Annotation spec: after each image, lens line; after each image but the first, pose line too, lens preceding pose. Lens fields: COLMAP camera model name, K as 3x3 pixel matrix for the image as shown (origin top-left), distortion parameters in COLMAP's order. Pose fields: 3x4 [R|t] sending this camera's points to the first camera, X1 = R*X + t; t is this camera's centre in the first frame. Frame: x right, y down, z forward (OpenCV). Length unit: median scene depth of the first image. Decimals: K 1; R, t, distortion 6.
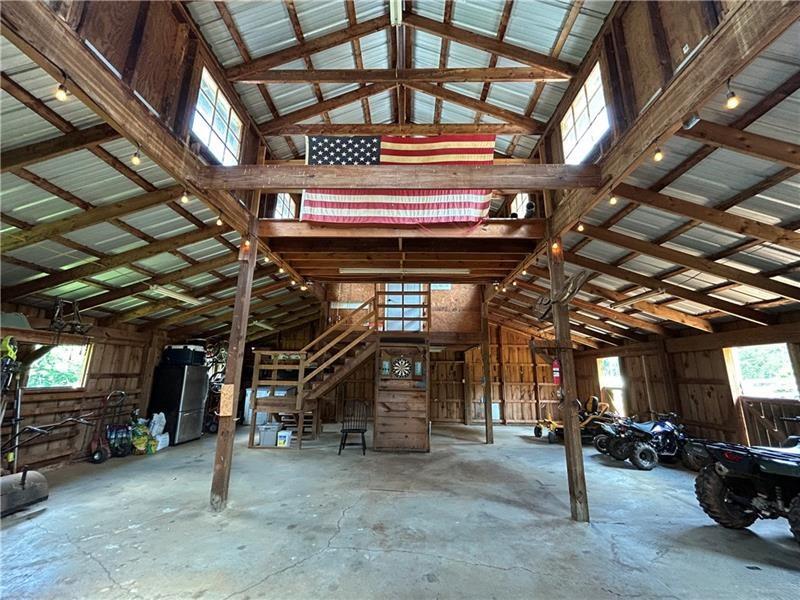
lens RADIAL K [[326.5, 0, 402.8], [0, 326.5, 300.5], [0, 0, 1]] dist [-0.001219, 0.000055]
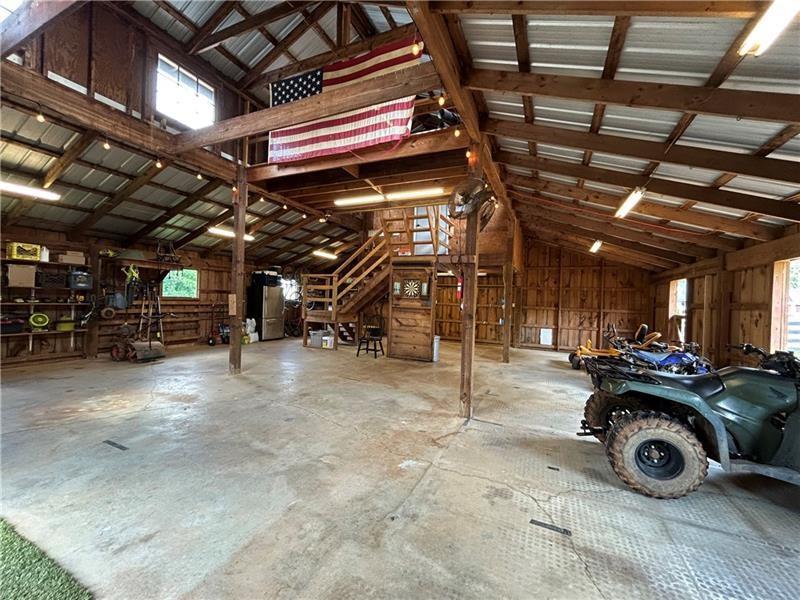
lens RADIAL K [[326.5, 0, 402.8], [0, 326.5, 300.5], [0, 0, 1]] dist [-0.001219, 0.000055]
pose [[0.918187, 0.020945, -0.395592, 0.413795], [0.064461, 0.977393, 0.201366, 0.024966], [0.390866, -0.210392, 0.896080, 0.001522]]
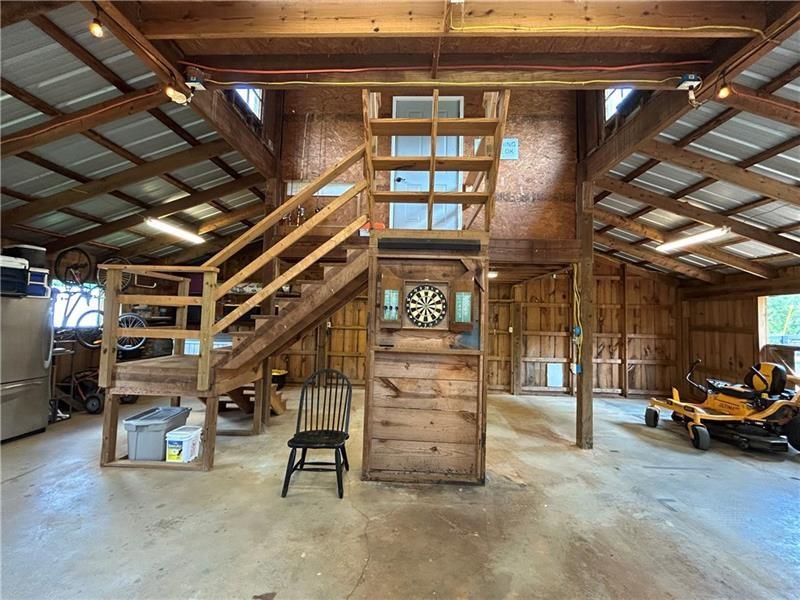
lens RADIAL K [[326.5, 0, 402.8], [0, 326.5, 300.5], [0, 0, 1]] dist [-0.001219, 0.000055]
pose [[0.999781, 0.012743, -0.016586, -0.028612], [-0.009743, 0.985433, 0.169787, 0.125816], [0.018508, -0.169588, 0.985341, 0.566534]]
